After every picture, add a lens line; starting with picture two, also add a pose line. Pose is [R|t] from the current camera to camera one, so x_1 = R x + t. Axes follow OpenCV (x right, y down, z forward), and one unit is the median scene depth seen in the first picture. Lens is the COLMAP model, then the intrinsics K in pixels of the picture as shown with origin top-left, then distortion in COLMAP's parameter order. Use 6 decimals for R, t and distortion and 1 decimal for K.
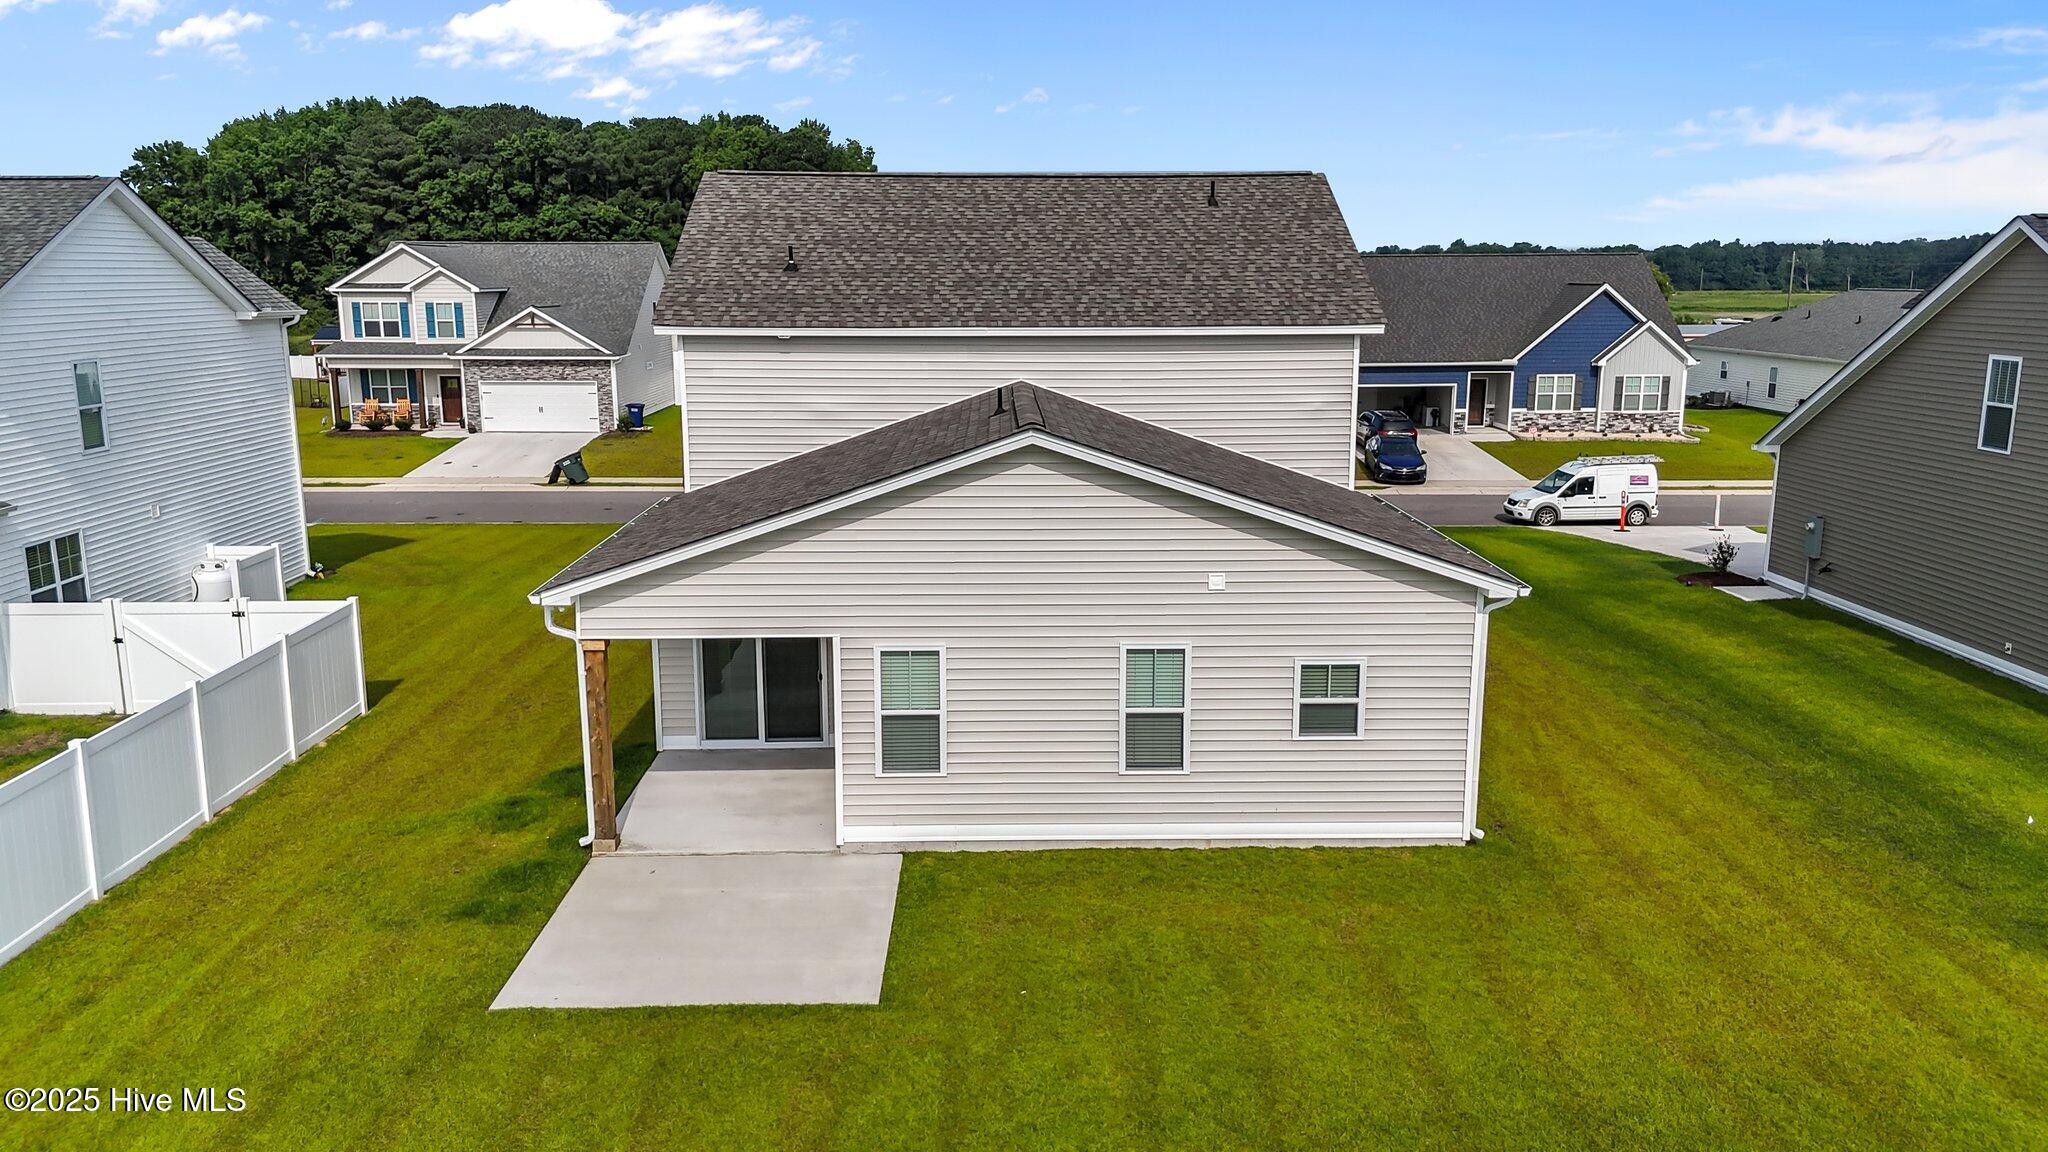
lens RADIAL K [[1509.5, 0, 1024.0], [0, 1509.5, 576.0], [0, 0, 1]] dist [0.058549, -0.055410]
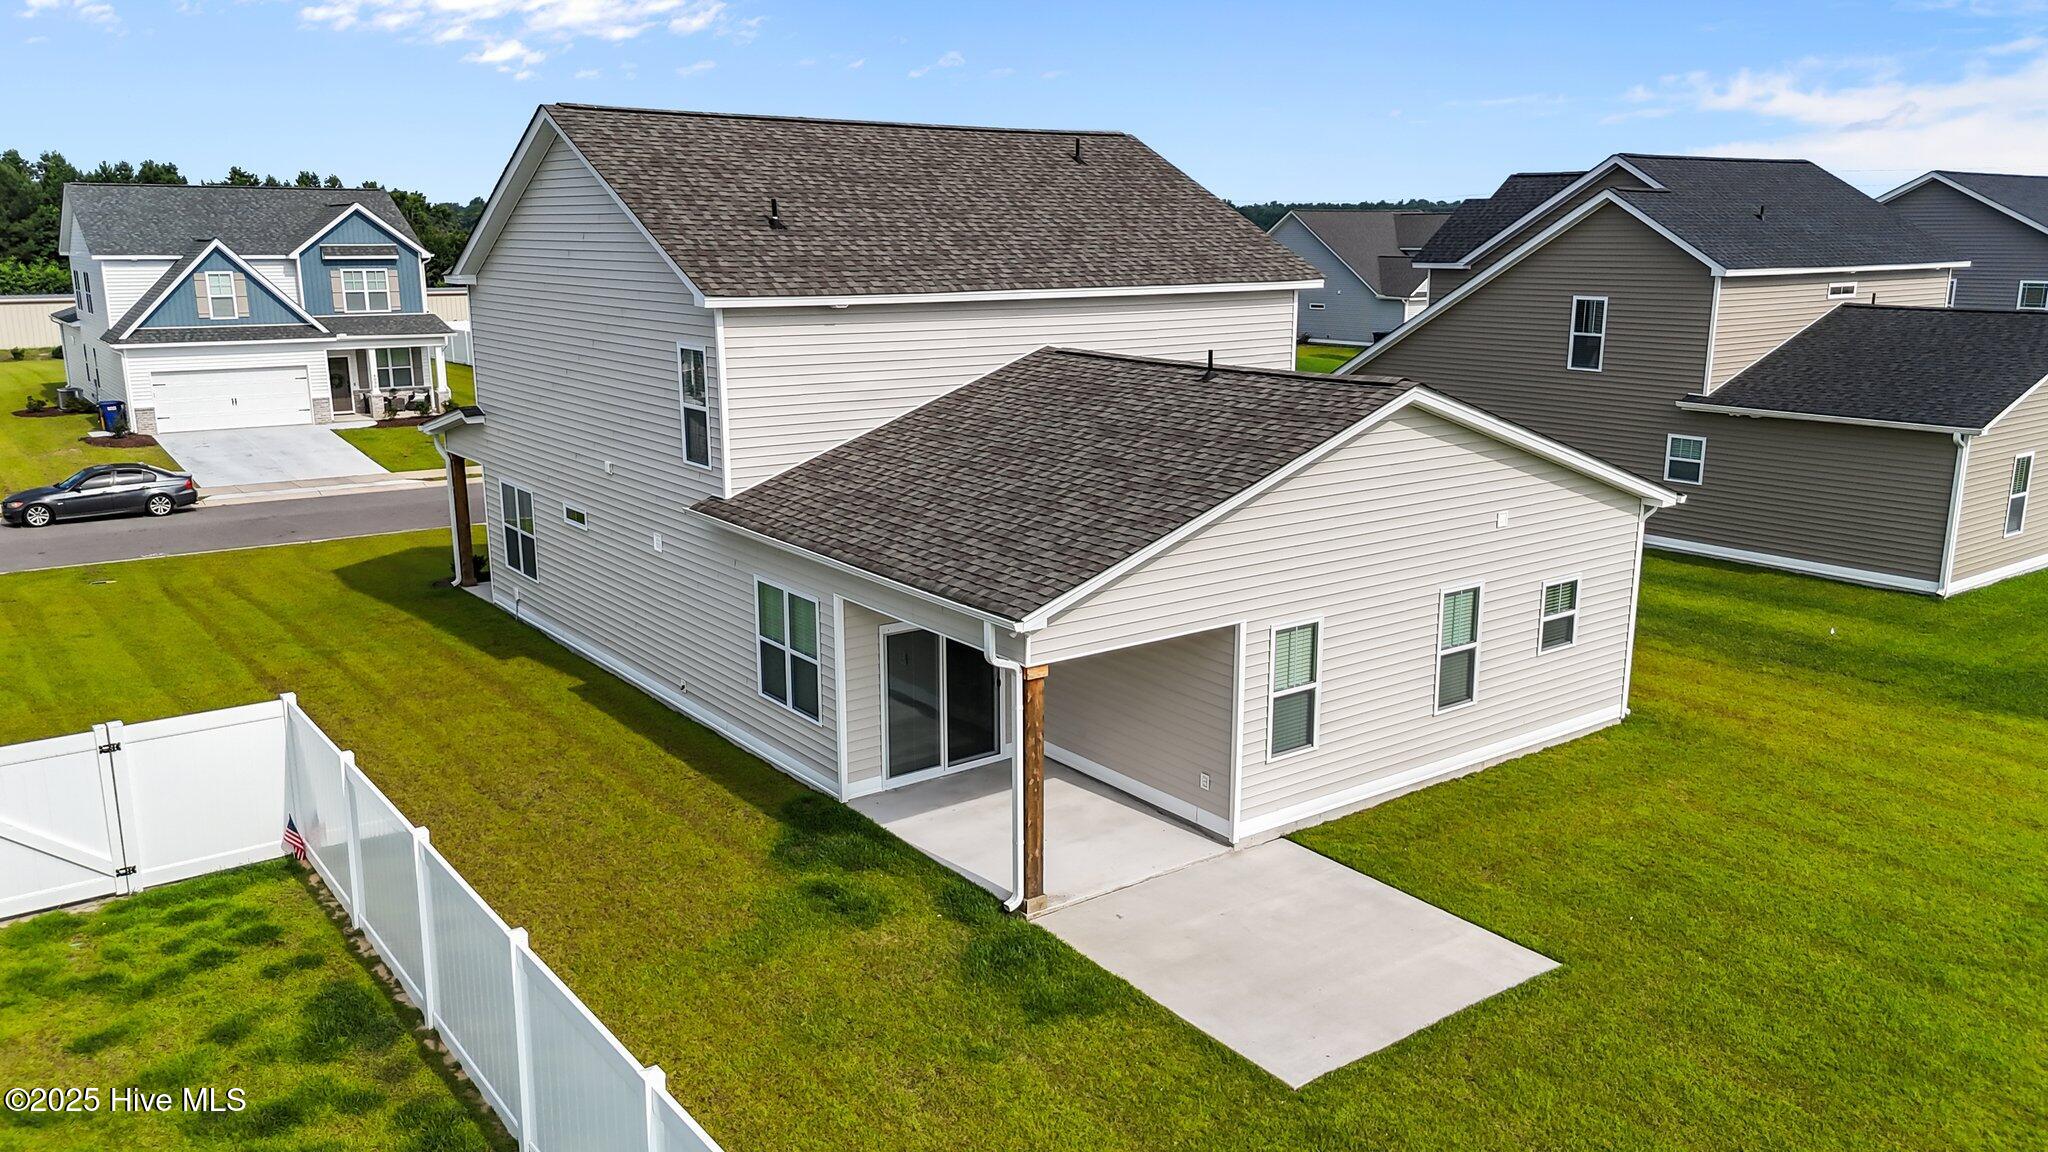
lens RADIAL K [[1509.5, 0, 1024.0], [0, 1509.5, 576.0], [0, 0, 1]] dist [0.058549, -0.055410]
pose [[0.814543, -0.128153, 0.565770, -0.740534], [0.113844, 0.991642, 0.060716, -0.058679], [-0.568823, 0.014954, 0.822324, 0.300895]]
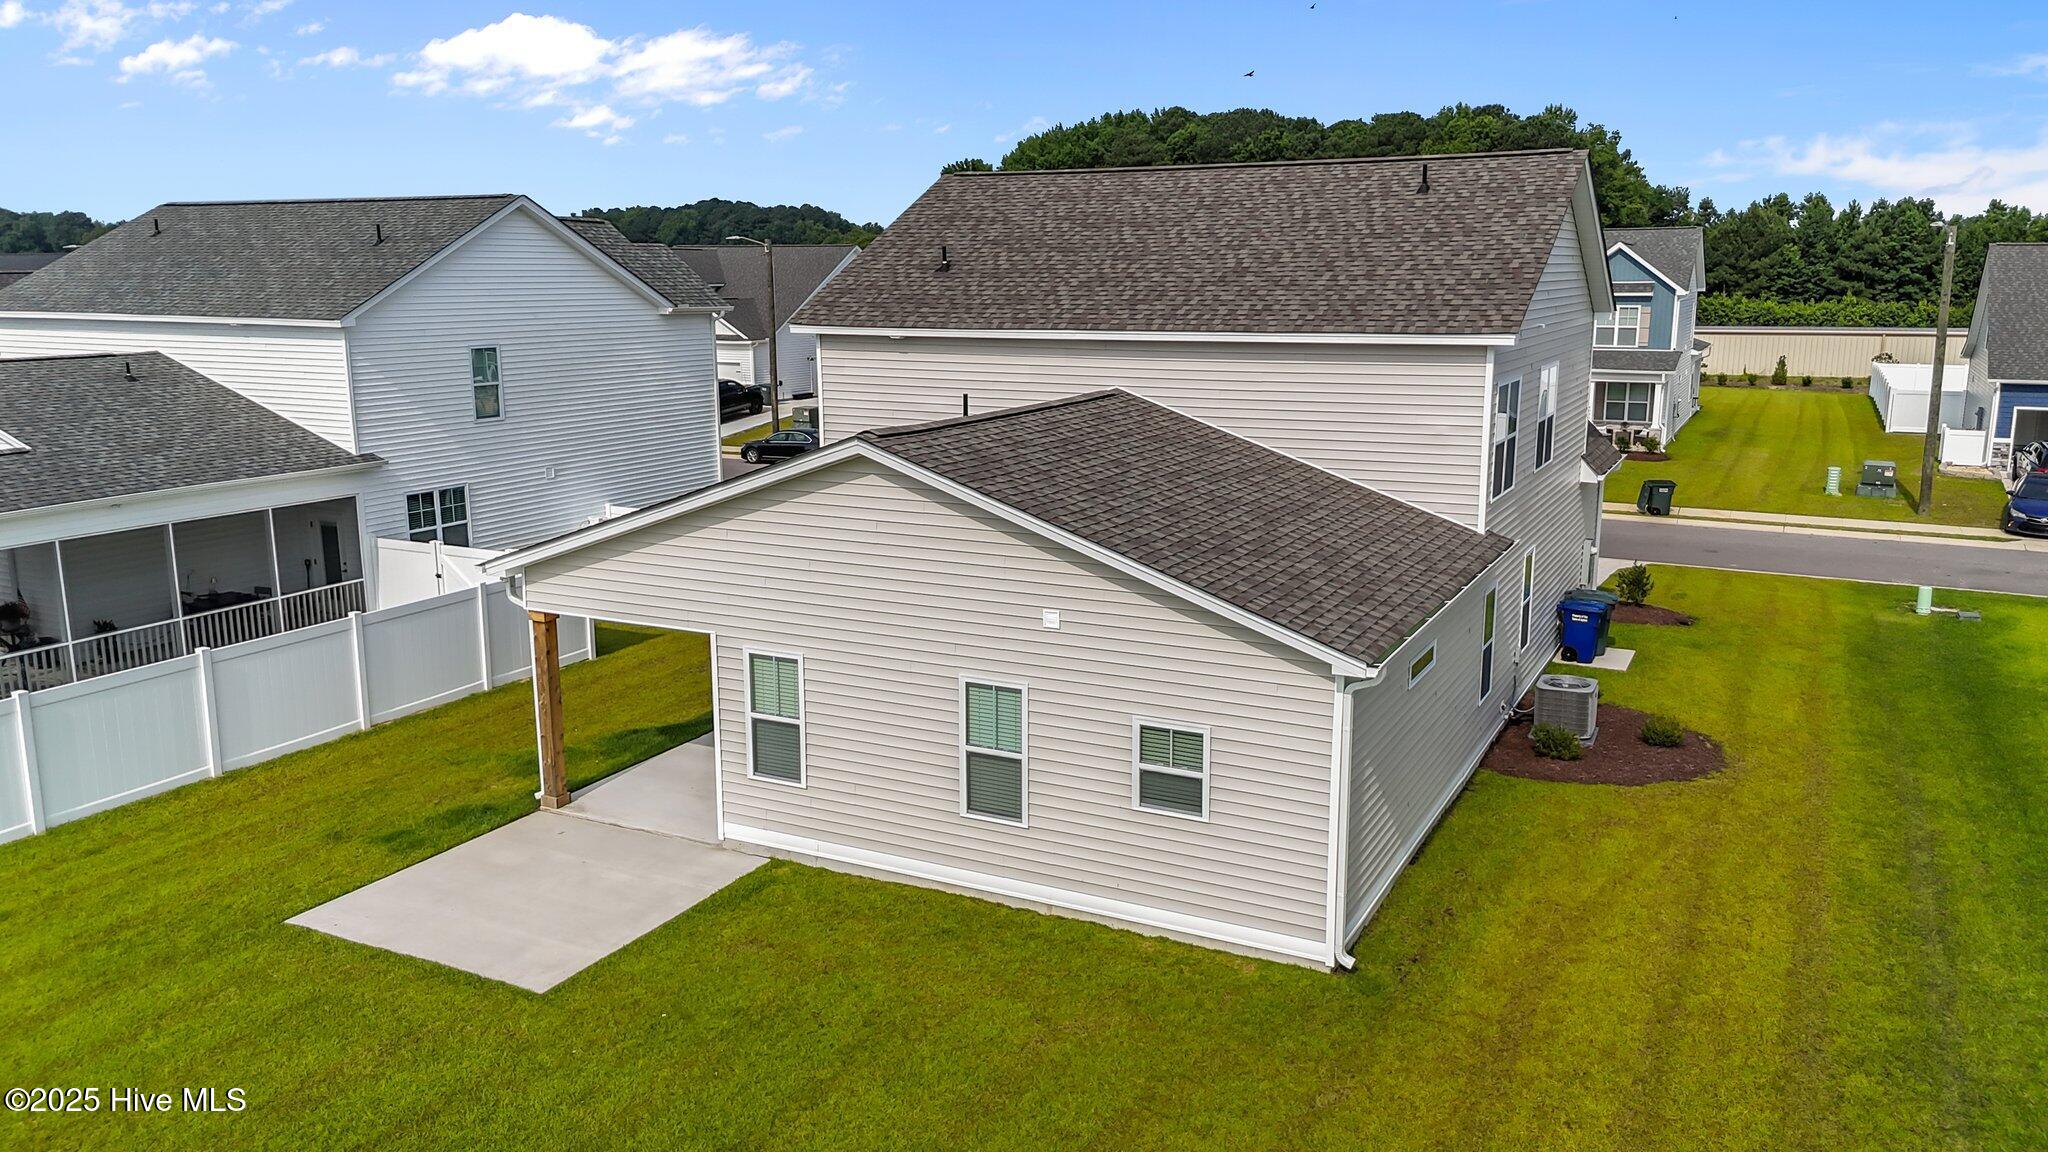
lens RADIAL K [[1509.5, 0, 1024.0], [0, 1509.5, 576.0], [0, 0, 1]] dist [0.058549, -0.055410]
pose [[0.878654, 0.092654, -0.468382, 0.515490], [-0.091520, 0.995483, 0.025238, -0.041607], [0.468605, 0.020691, 0.883165, 0.197053]]
